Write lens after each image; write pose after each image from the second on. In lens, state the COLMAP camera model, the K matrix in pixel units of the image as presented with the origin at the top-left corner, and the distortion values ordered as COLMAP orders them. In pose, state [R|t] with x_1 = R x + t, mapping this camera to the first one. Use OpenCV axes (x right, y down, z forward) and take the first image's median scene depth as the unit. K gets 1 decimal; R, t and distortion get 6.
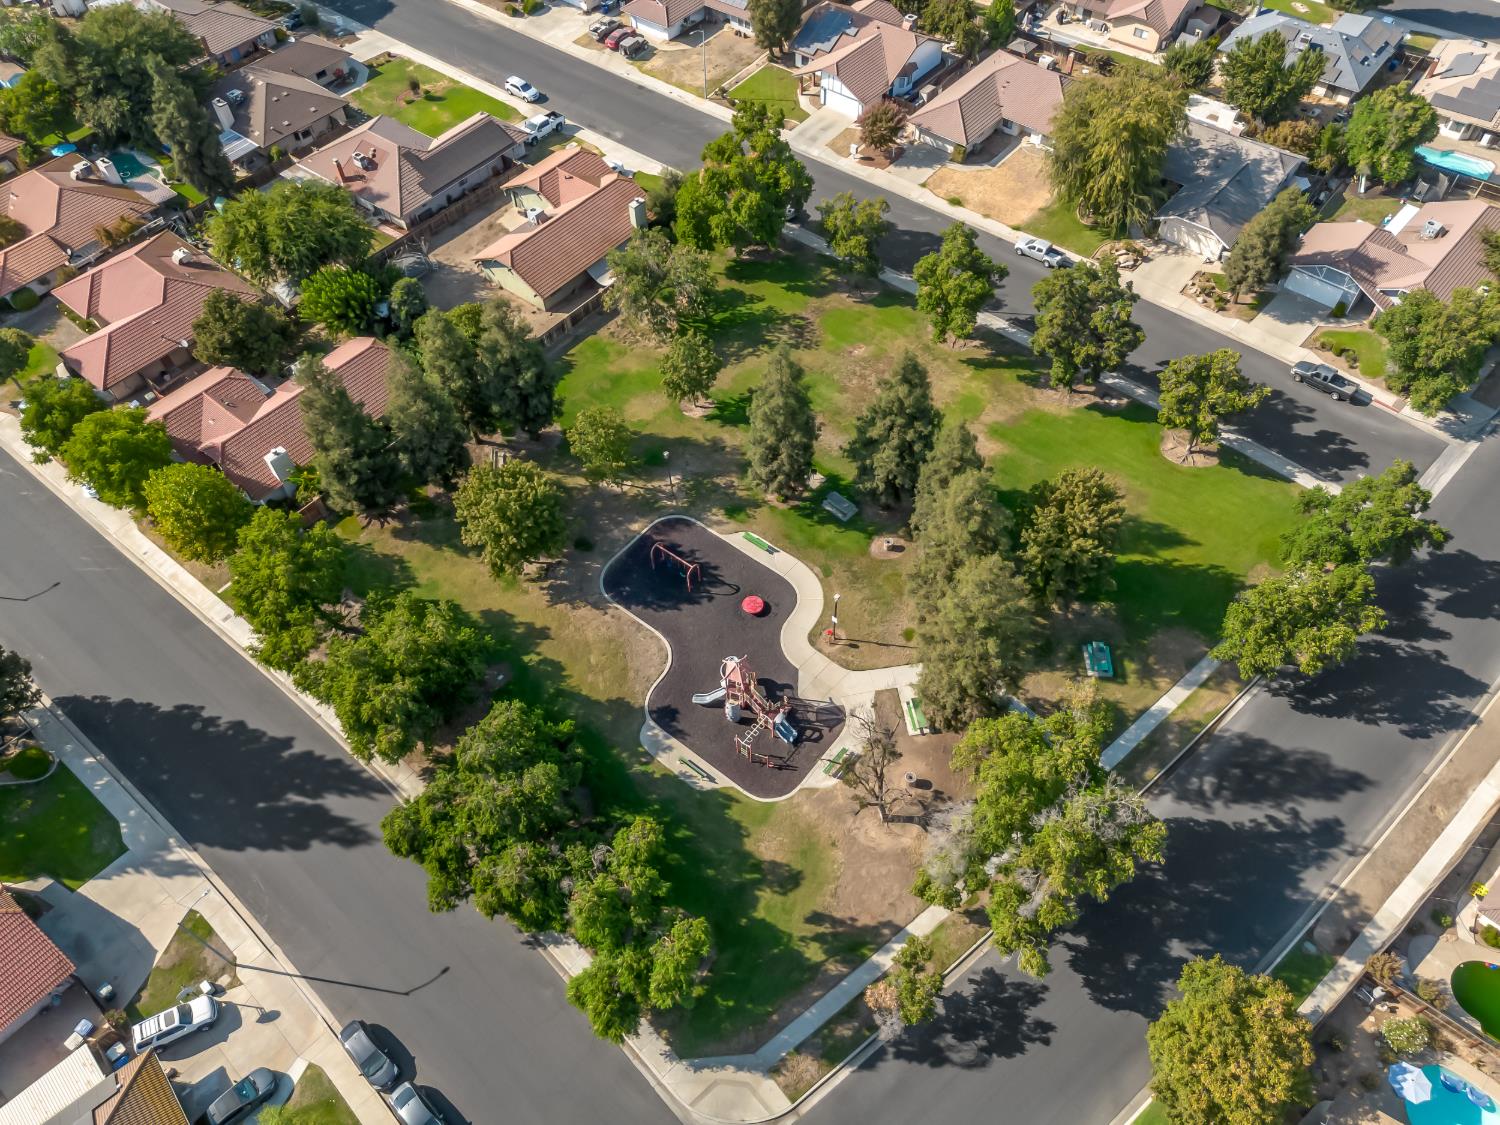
lens RADIAL K [[1082.3, 0, 750.0], [0, 1082.3, 562.5], [0, 0, 1]] dist [0.082615, -0.077280]
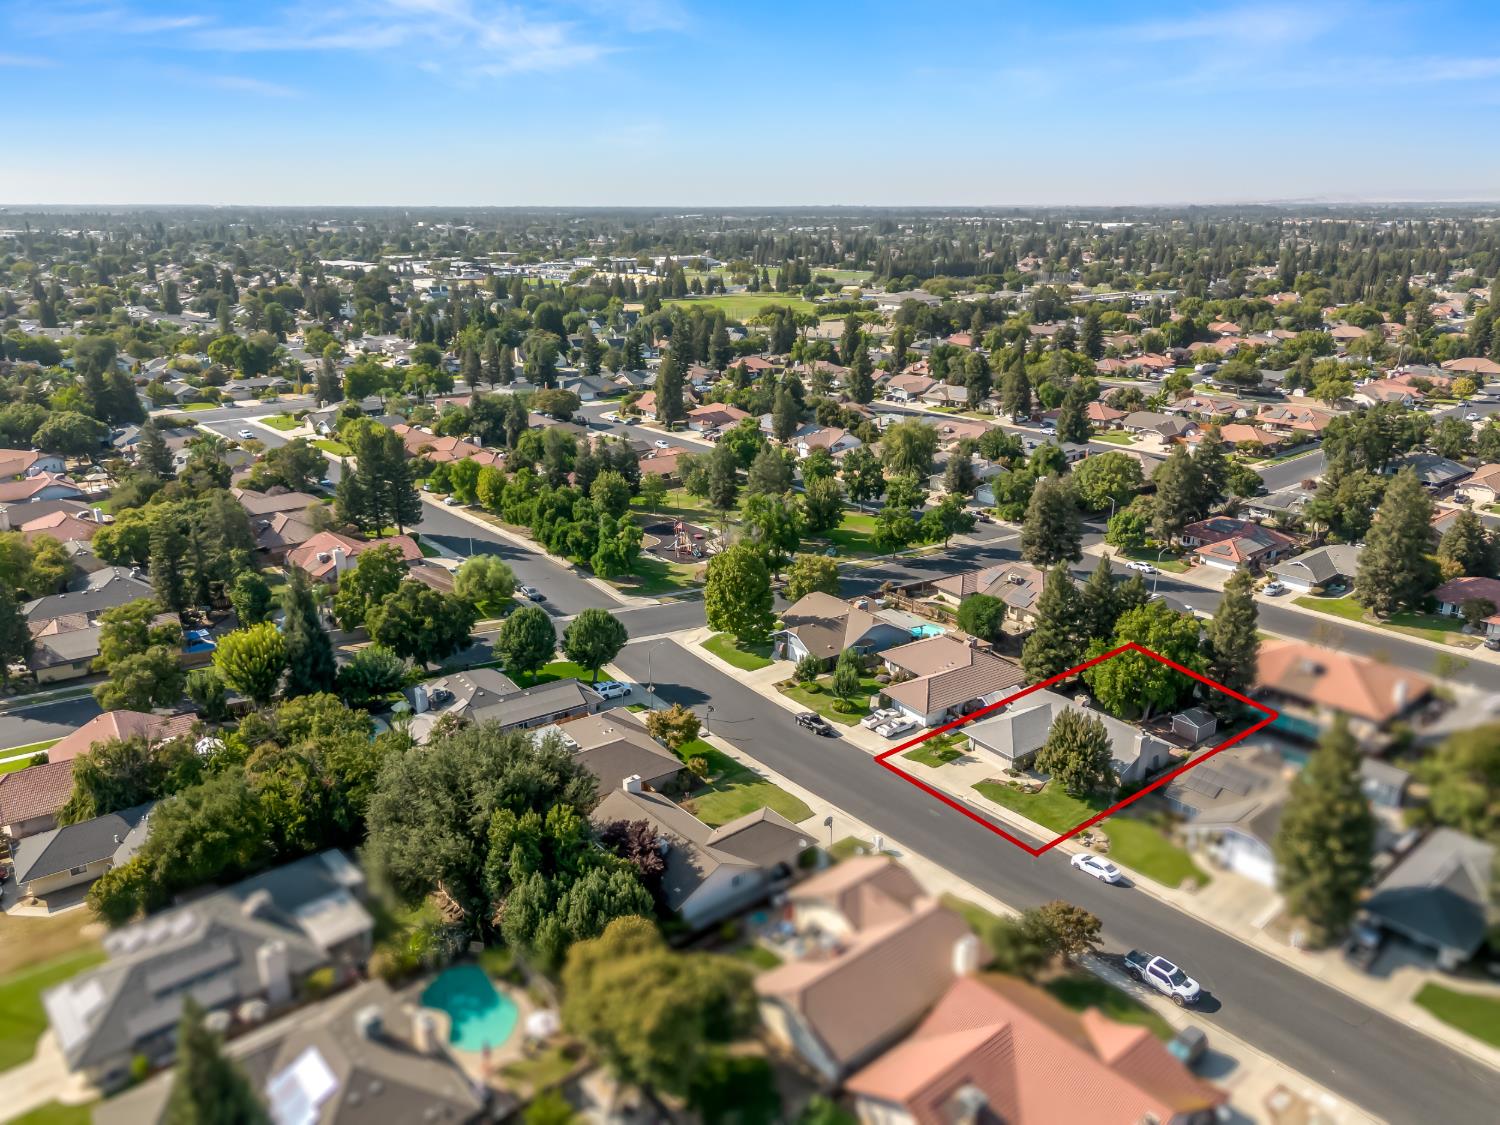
lens RADIAL K [[1082.3, 0, 750.0], [0, 1082.3, 562.5], [0, 0, 1]] dist [0.082615, -0.077280]
pose [[0.982089, 0.081133, -0.170054, 0.537787], [-0.161432, 0.827746, -0.537379, 1.384574], [0.097162, 0.555207, 0.826018, -0.953286]]
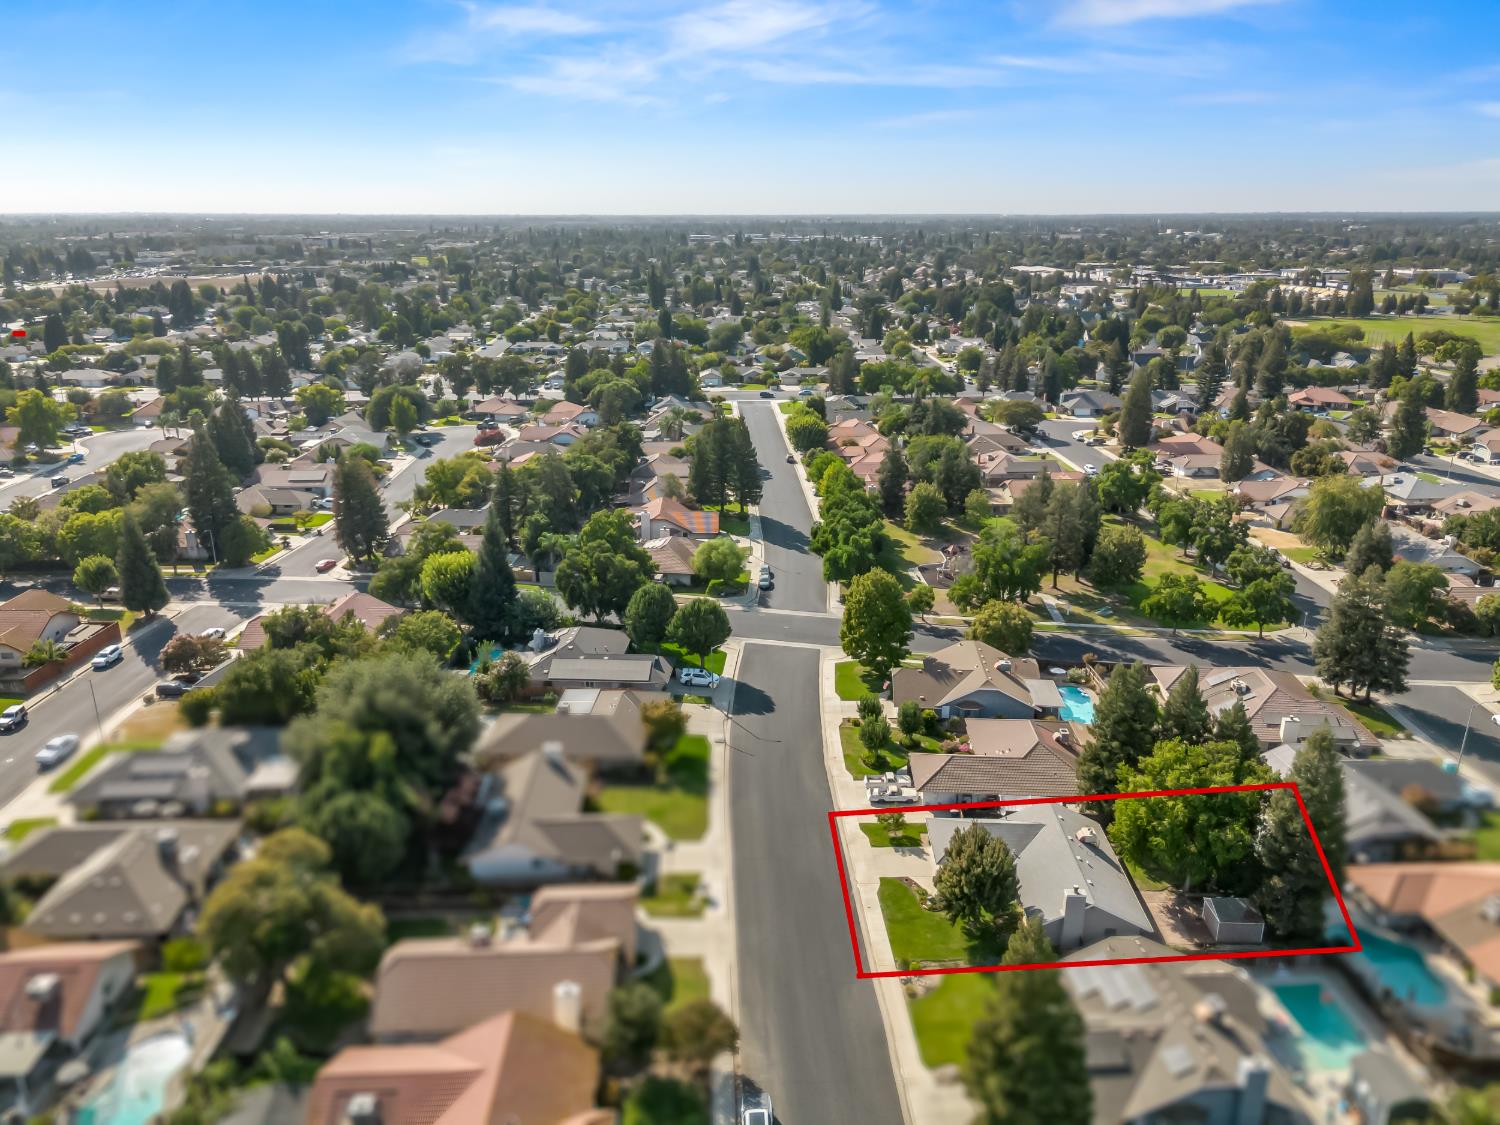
lens RADIAL K [[1082.3, 0, 750.0], [0, 1082.3, 562.5], [0, 0, 1]] dist [0.082615, -0.077280]
pose [[0.662366, 0.254503, -0.704627, 1.275637], [-0.599952, 0.743492, -0.295427, 1.010341], [0.448698, 0.618423, 0.645154, -0.677445]]
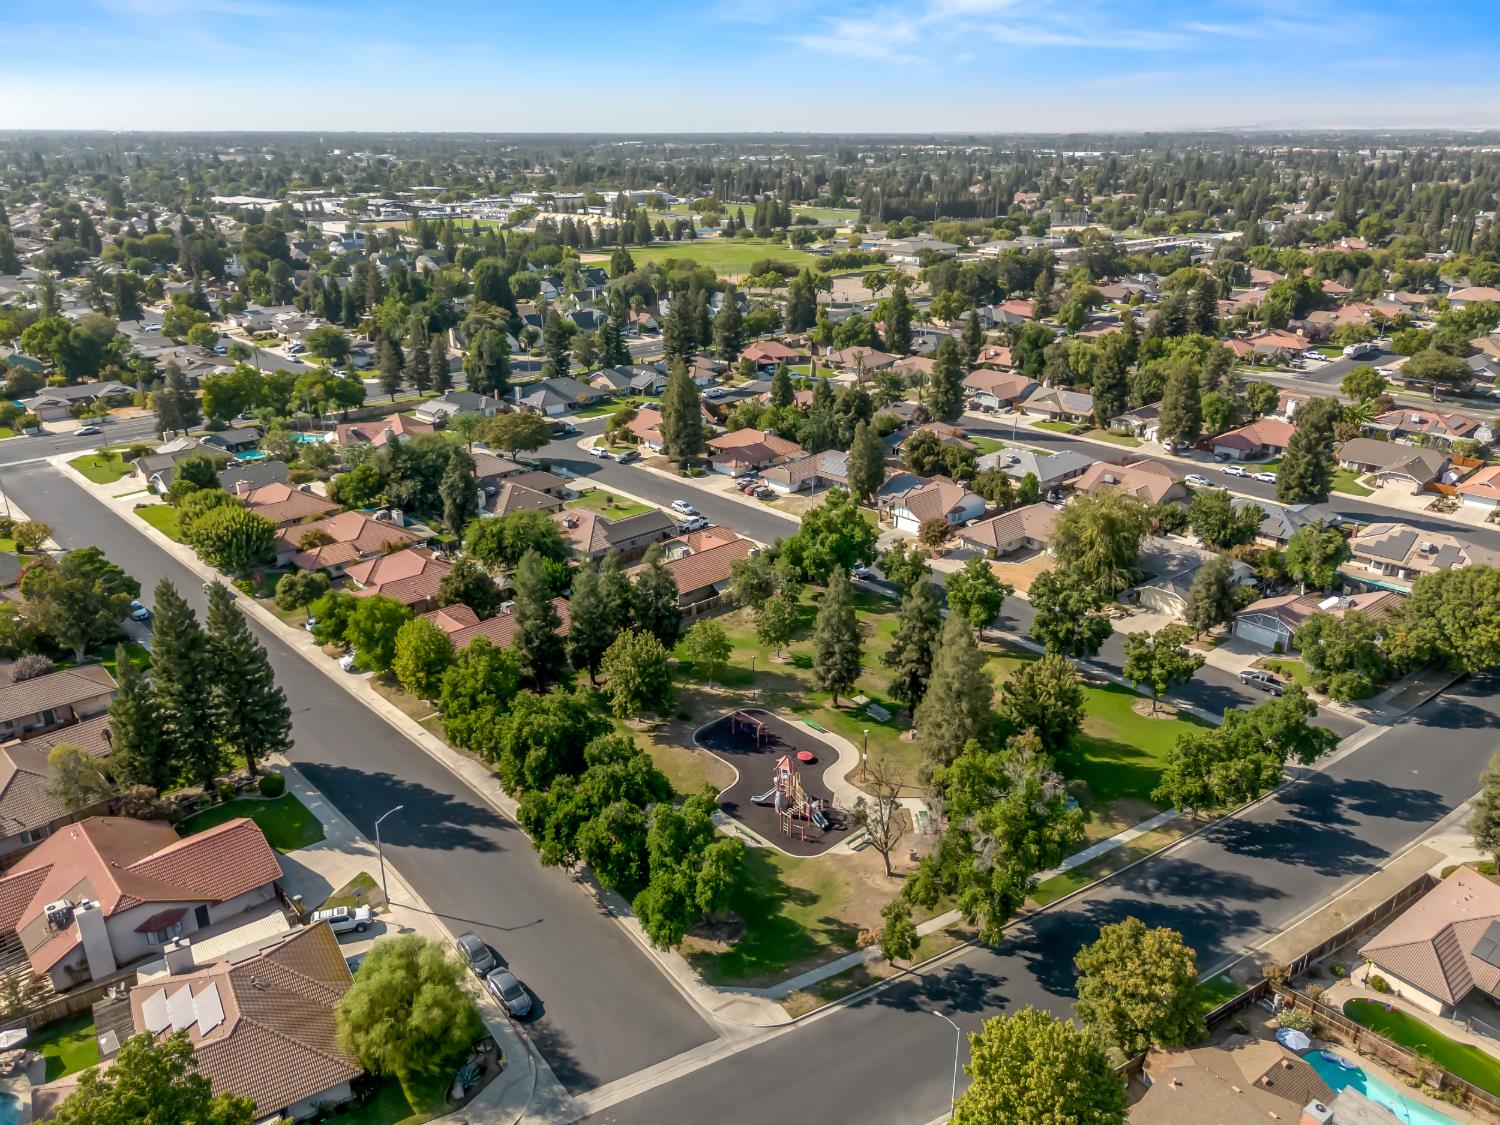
lens RADIAL K [[1099.3, 0, 756.3], [0, 1099.3, 541.4], [0, 0, 1]] dist [0.078728, -0.070949]
pose [[0.991334, 0.067909, -0.112454, 0.078815], [-0.116480, 0.850203, -0.513407, 0.522894], [0.060744, 0.522057, 0.850745, -0.284497]]
